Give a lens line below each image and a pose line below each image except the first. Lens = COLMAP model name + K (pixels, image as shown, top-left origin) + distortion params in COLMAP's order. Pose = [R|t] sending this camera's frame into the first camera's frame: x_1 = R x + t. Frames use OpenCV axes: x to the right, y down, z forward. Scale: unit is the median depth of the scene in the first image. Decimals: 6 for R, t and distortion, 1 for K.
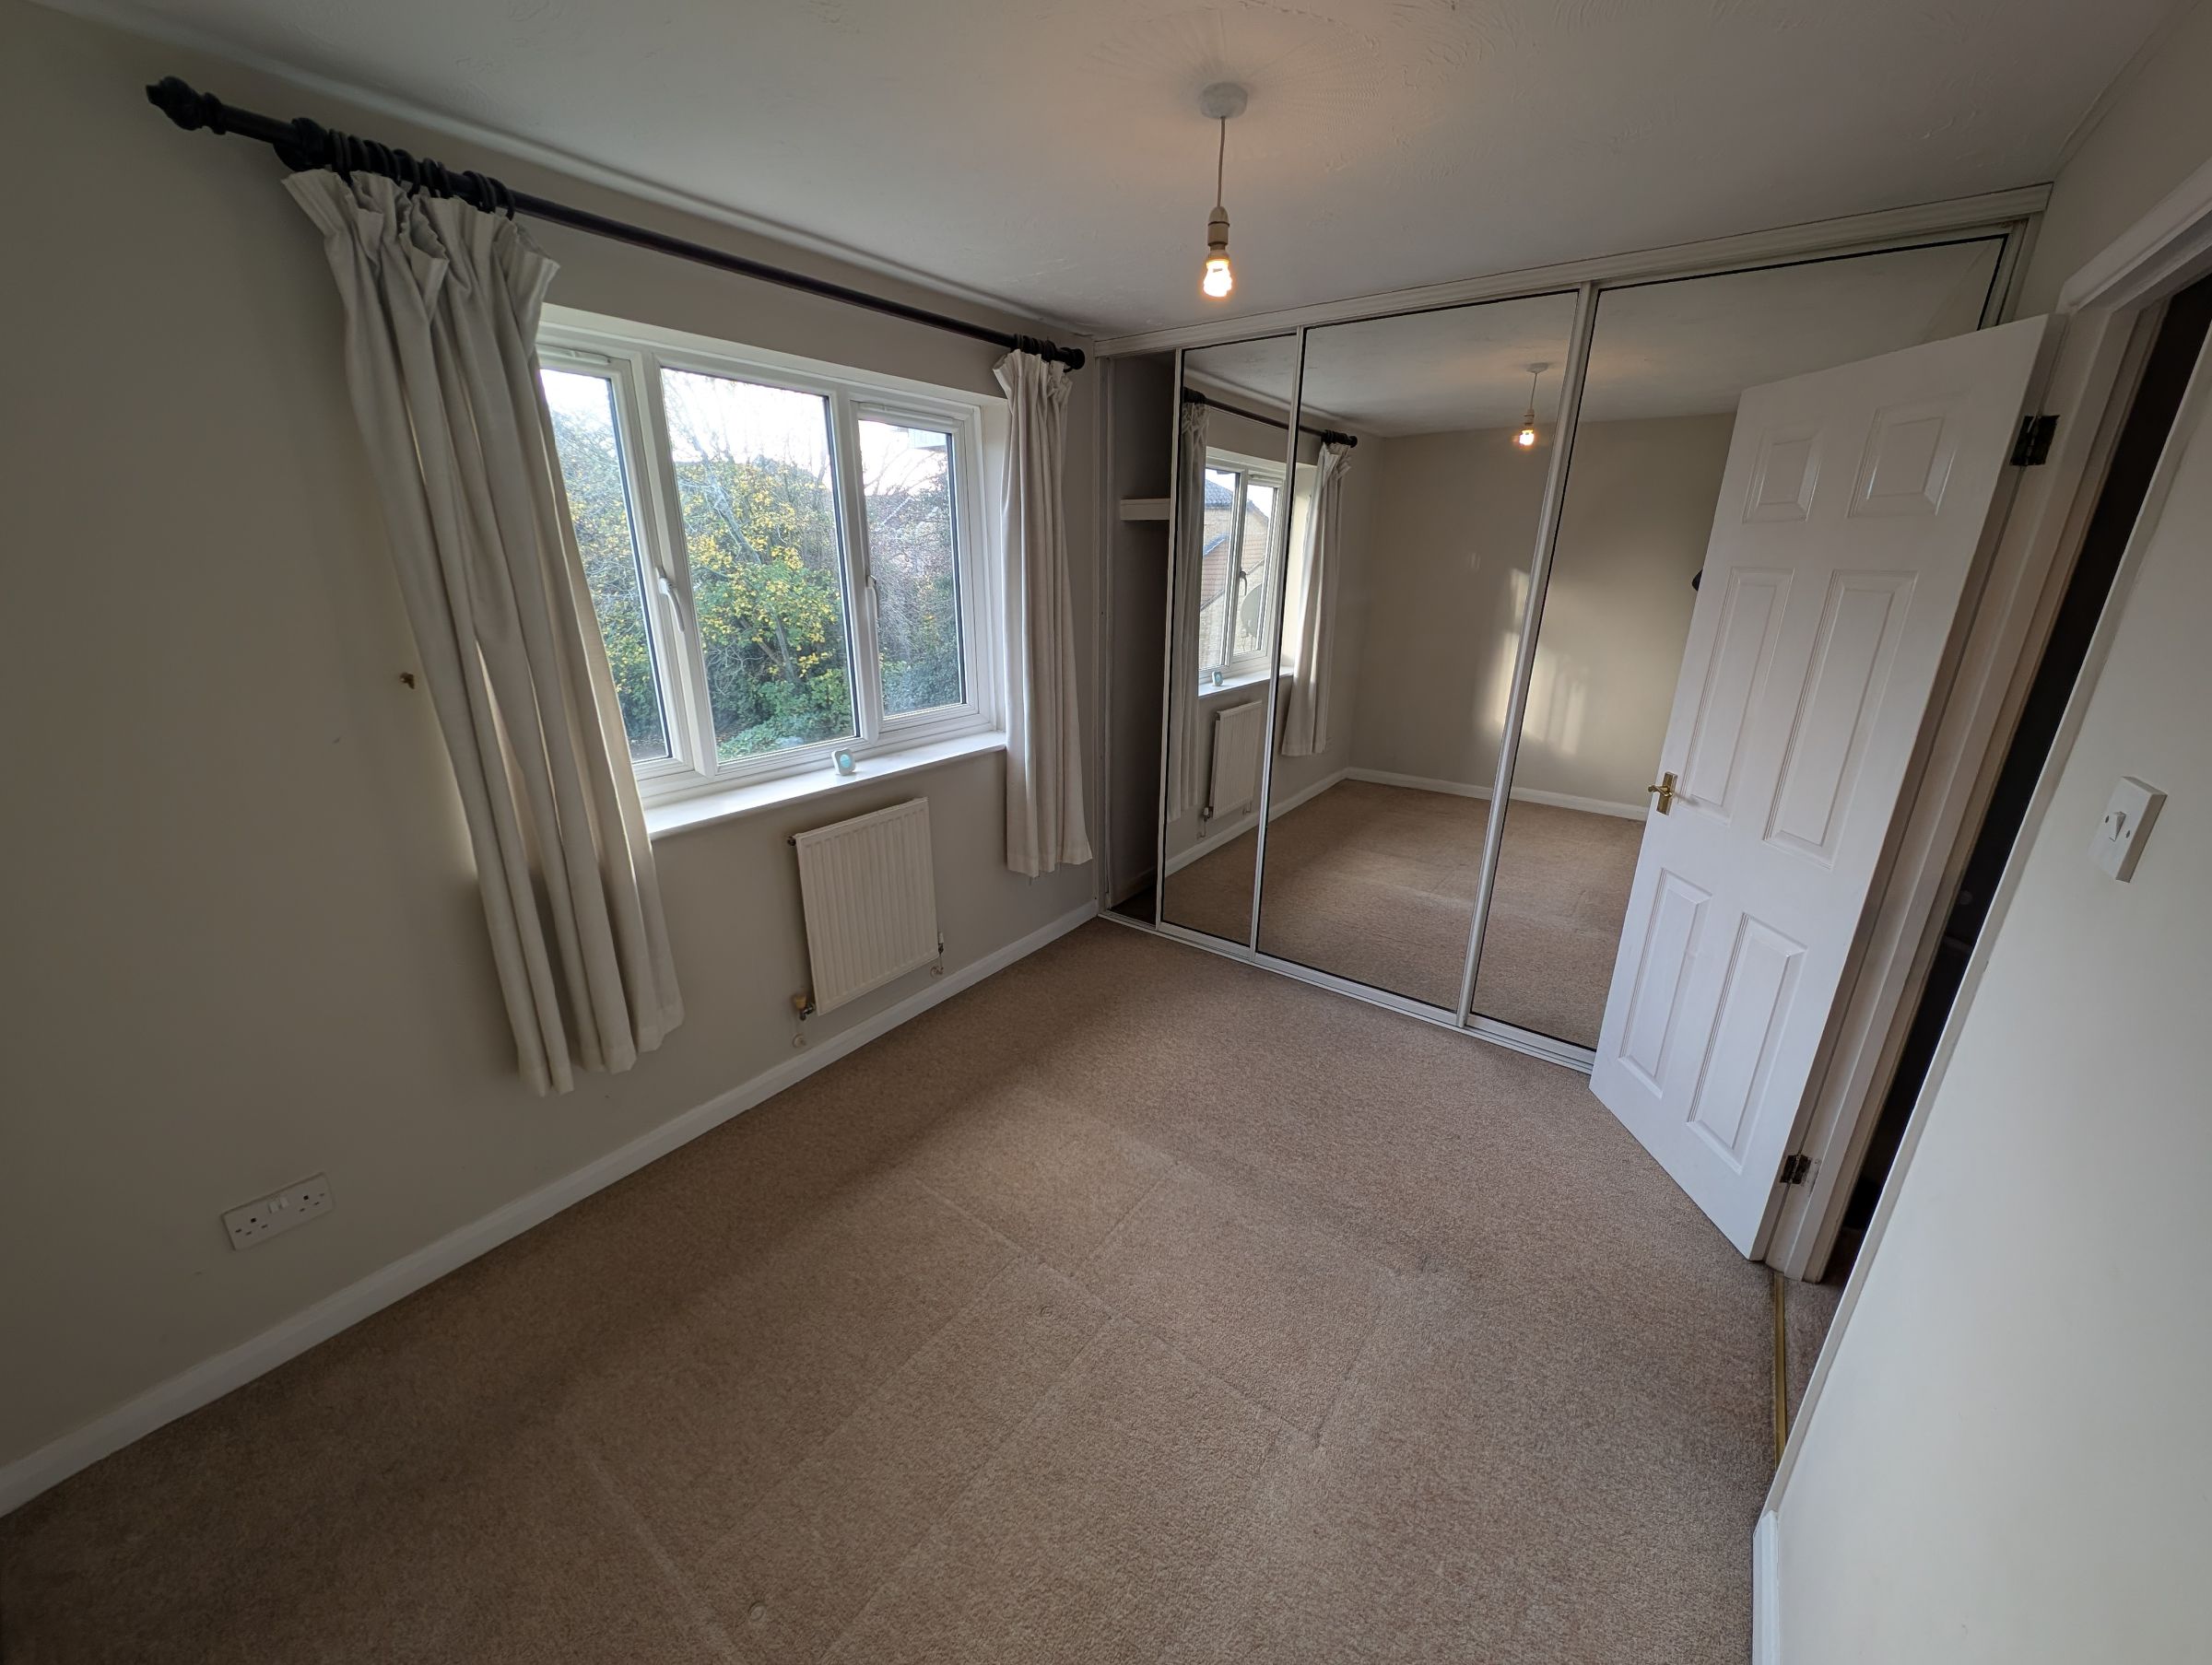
lens RADIAL K [[847.0, 0, 1117.6], [0, 847.0, 831.9], [0, 0, 1]] dist [-0.001142, -0.000512]
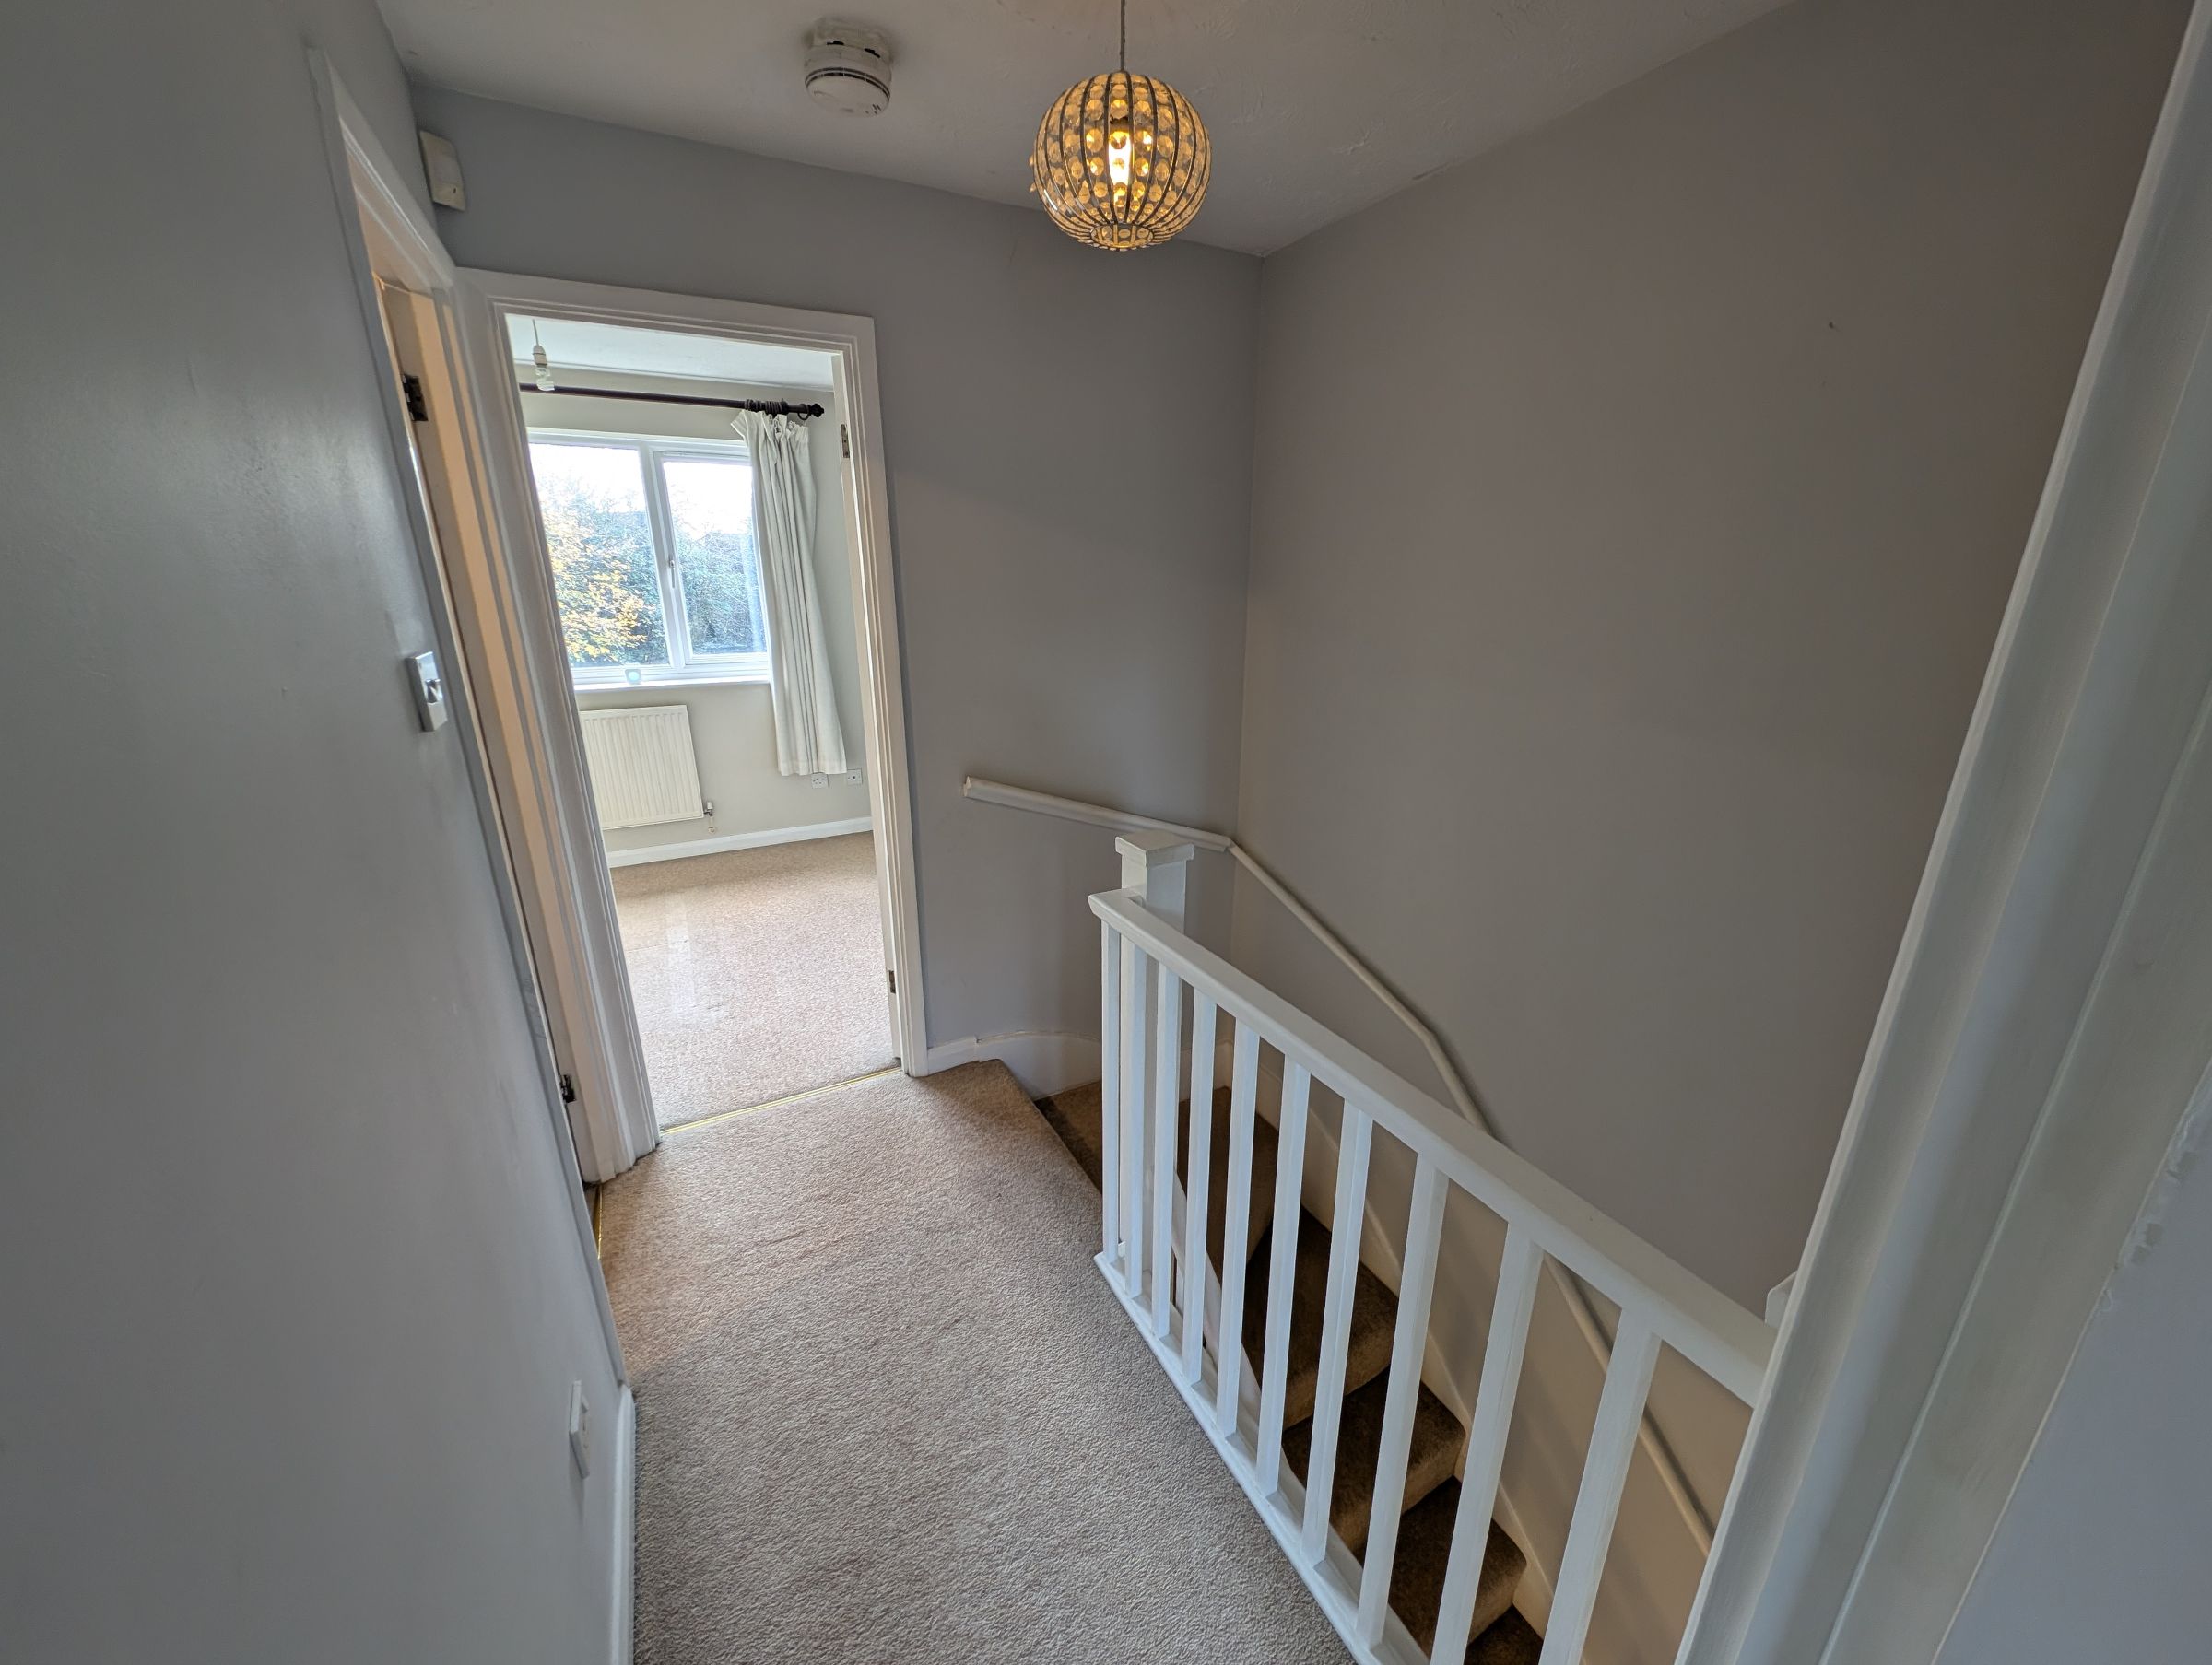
lens RADIAL K [[847.0, 0, 1110.3], [0, 847.0, 833.2], [0, 0, 1]] dist [-0.001142, -0.000512]
pose [[0.896769, 0.131159, -0.422614, 1.151572], [-0.141014, 0.989975, 0.008014, 0.069289], [0.419428, 0.052408, 0.906274, -0.052711]]
